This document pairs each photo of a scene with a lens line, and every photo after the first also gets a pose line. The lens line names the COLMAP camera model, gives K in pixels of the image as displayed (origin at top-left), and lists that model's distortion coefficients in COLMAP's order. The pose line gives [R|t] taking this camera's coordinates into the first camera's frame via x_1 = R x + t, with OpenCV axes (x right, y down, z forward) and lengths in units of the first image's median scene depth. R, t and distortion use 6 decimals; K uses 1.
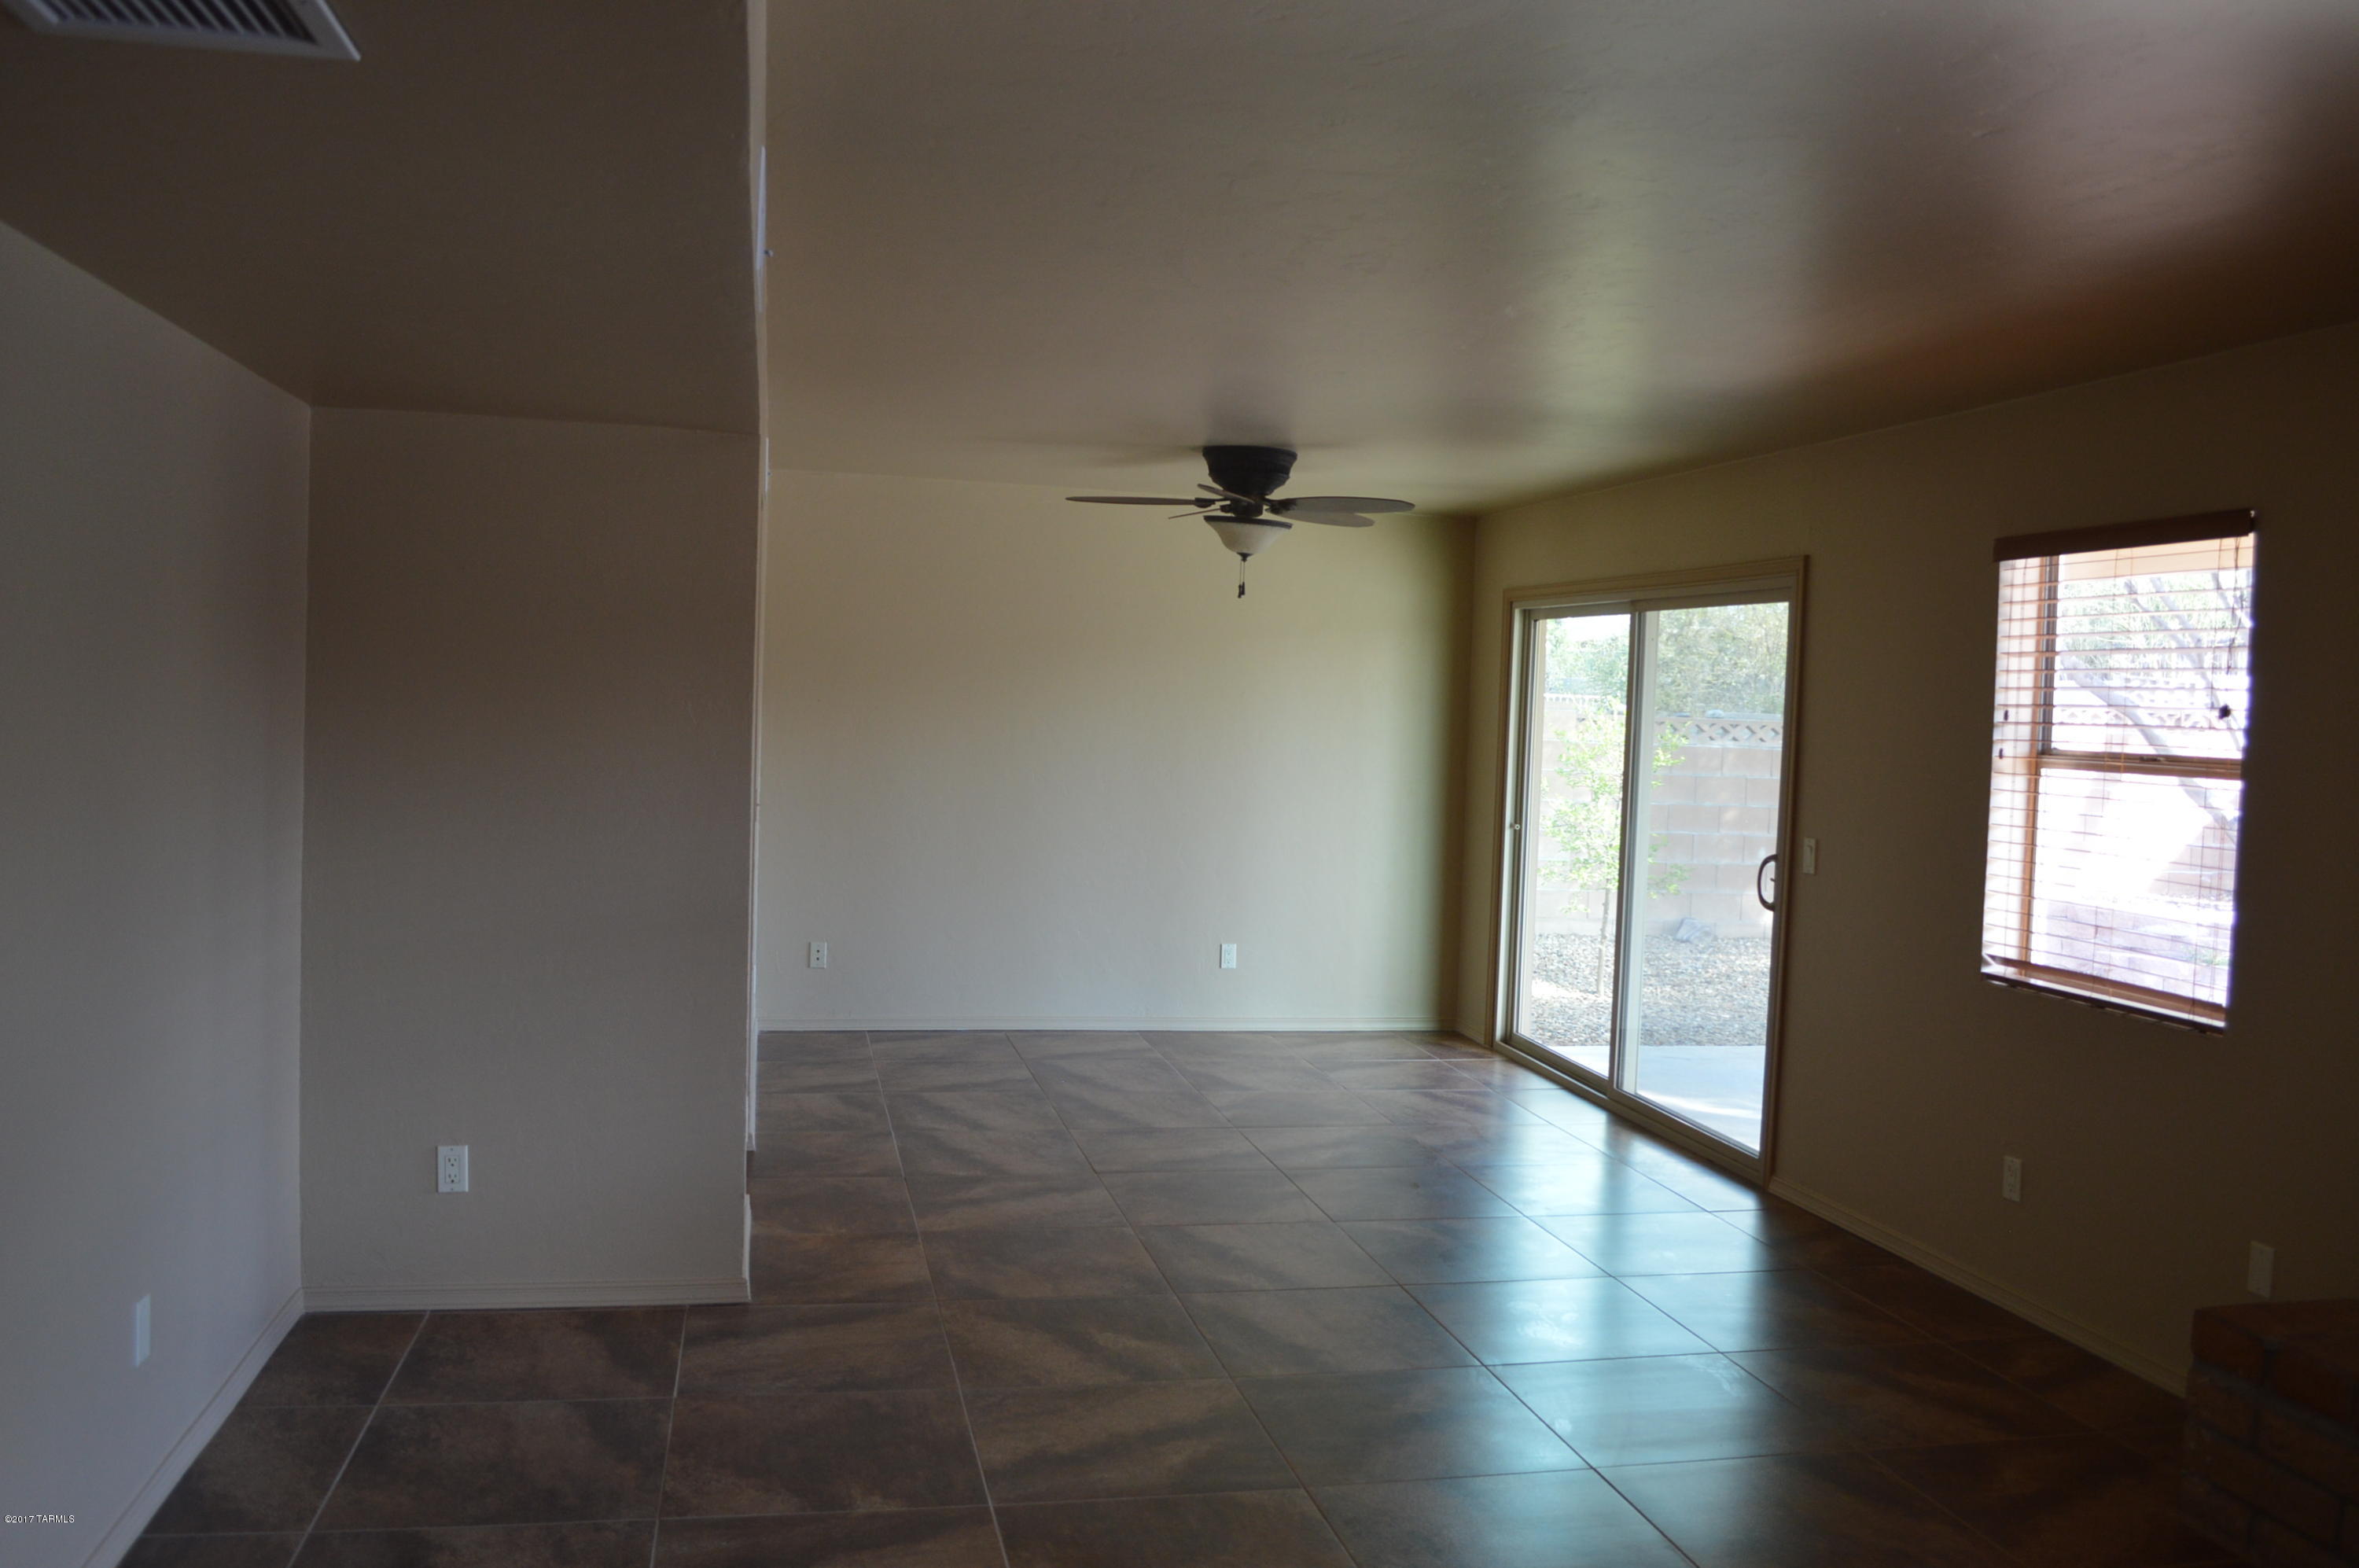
lens RADIAL K [[1887.7, 0, 1176.1], [0, 1887.7, 784.7], [0, 0, 1]] dist [-0.079499, 0.006035]
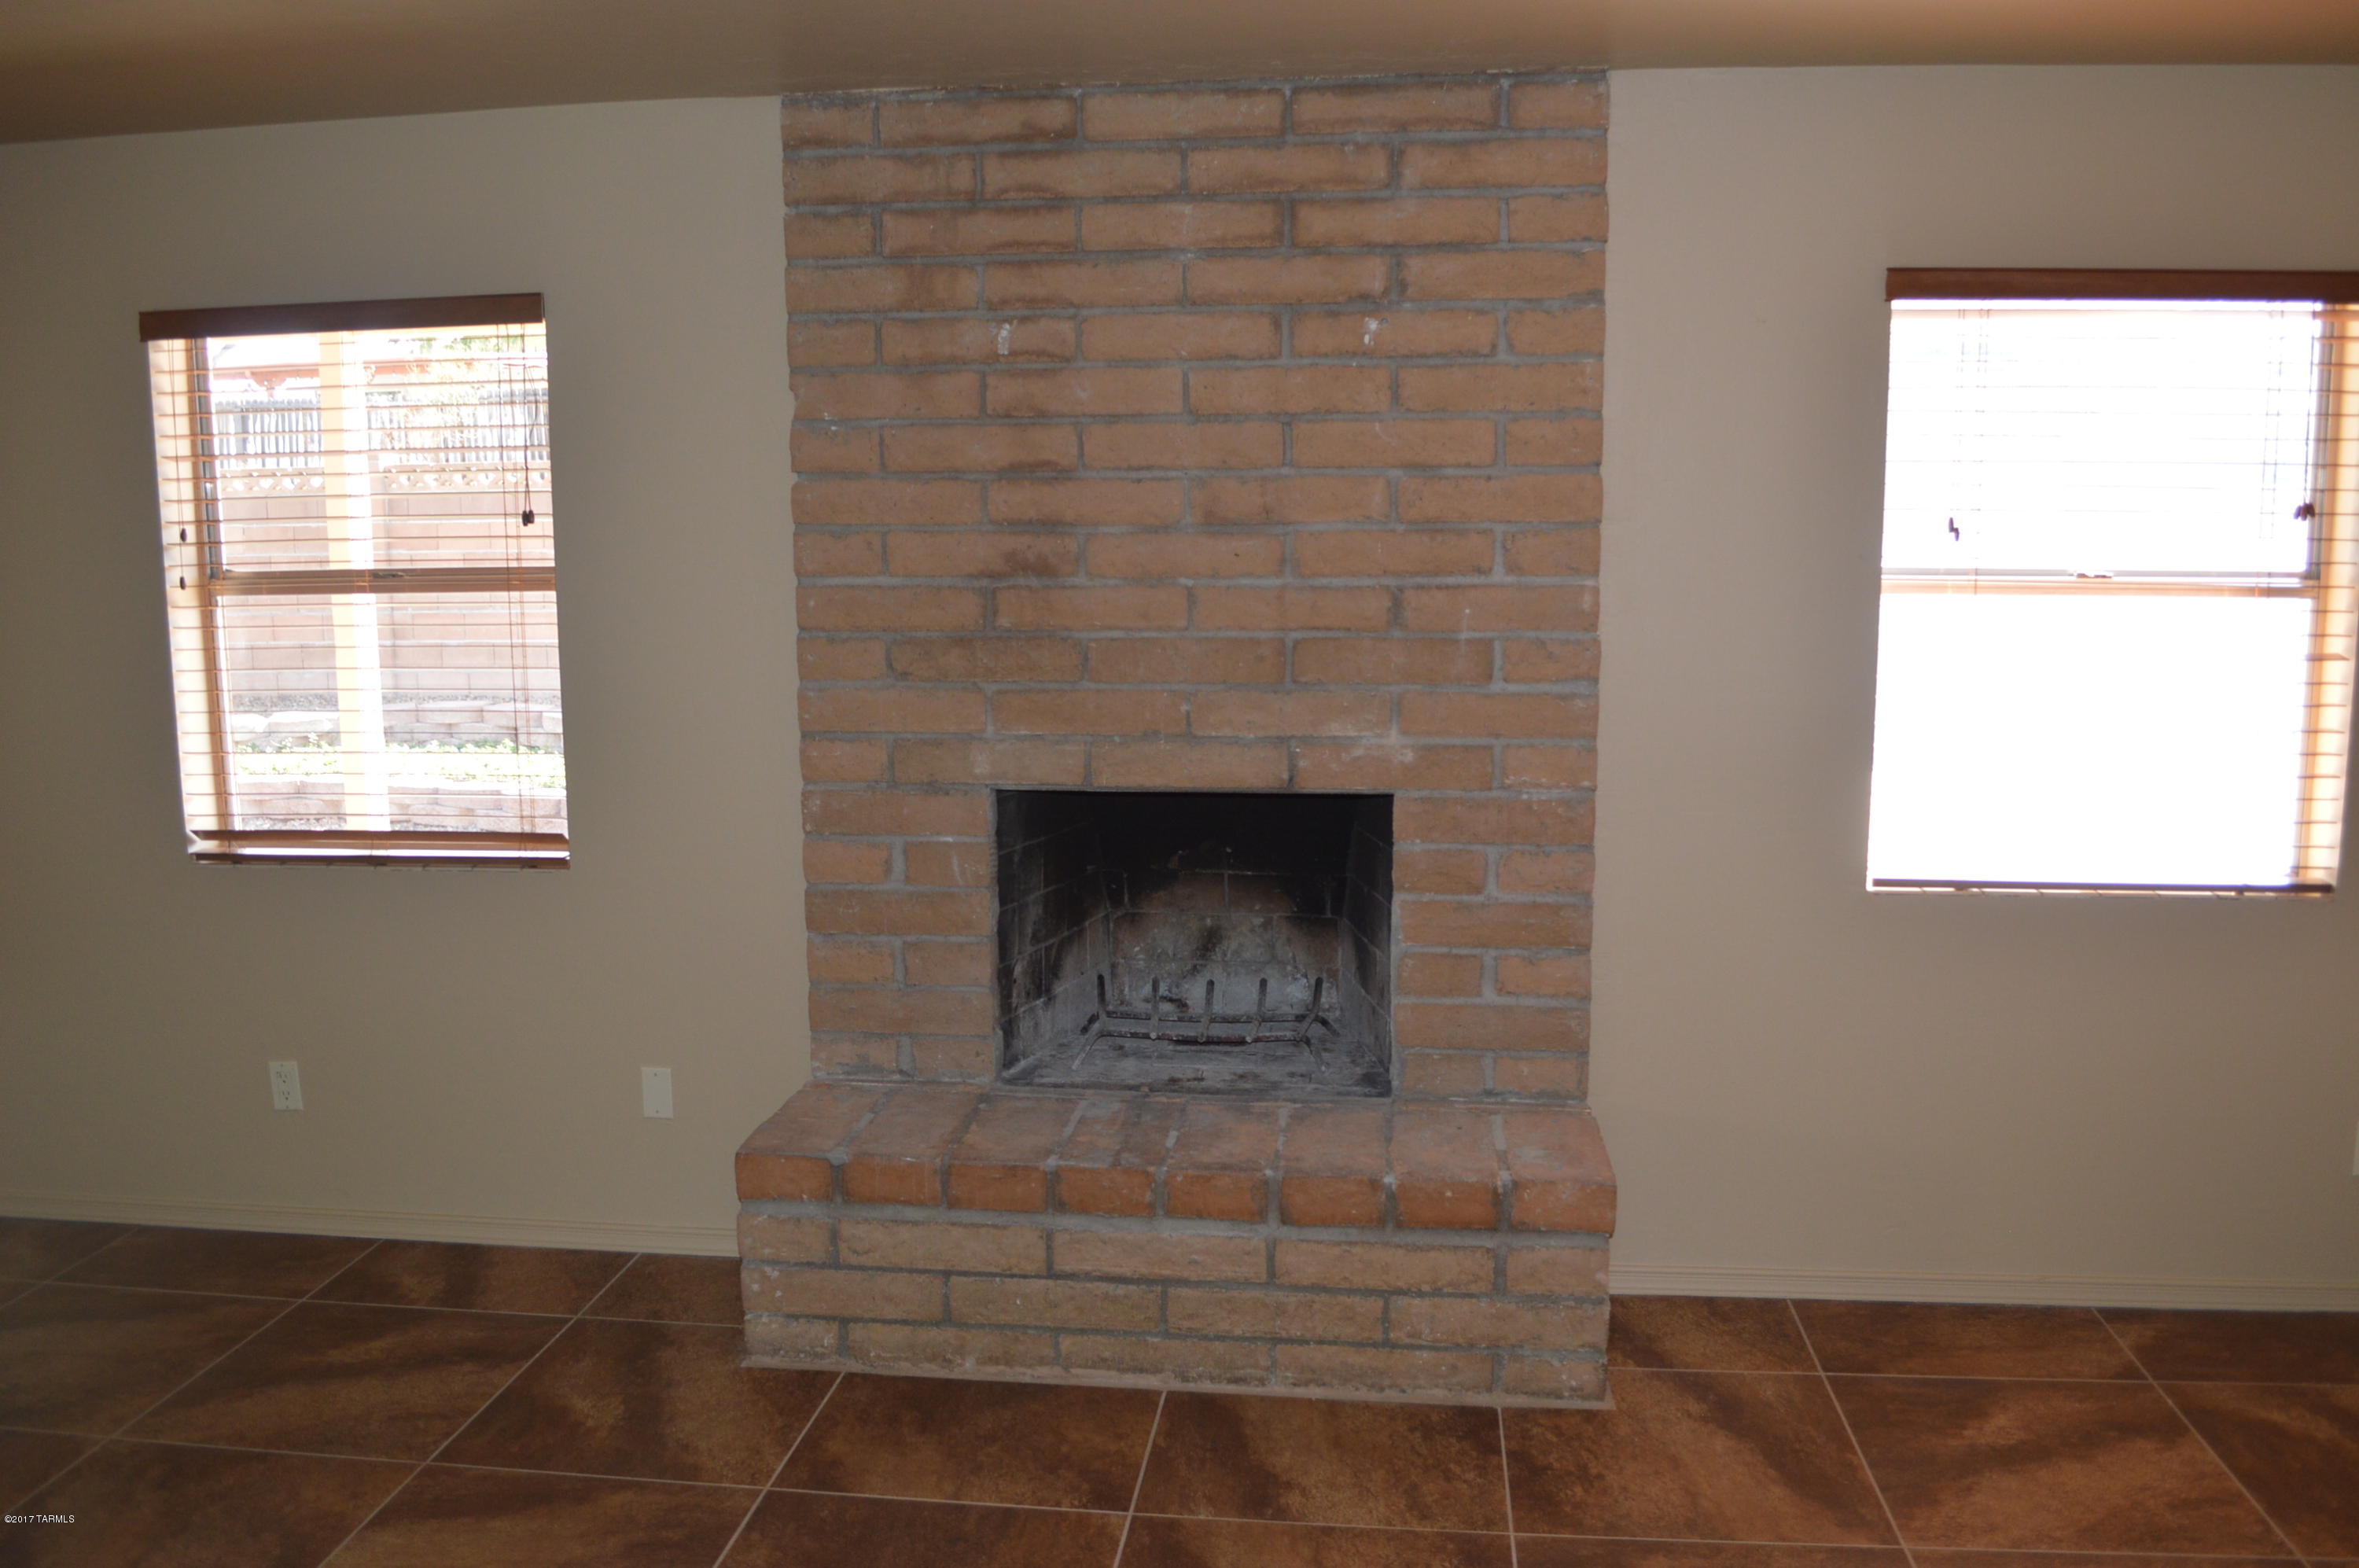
lens RADIAL K [[1887.7, 0, 1174.5], [0, 1887.7, 781.8], [0, 0, 1]] dist [-0.079499, 0.006035]
pose [[0.340661, -0.162177, 0.926093, -0.164126], [0.064717, 0.986719, 0.148988, -0.022615], [-0.937956, 0.009180, 0.346633, 0.314112]]
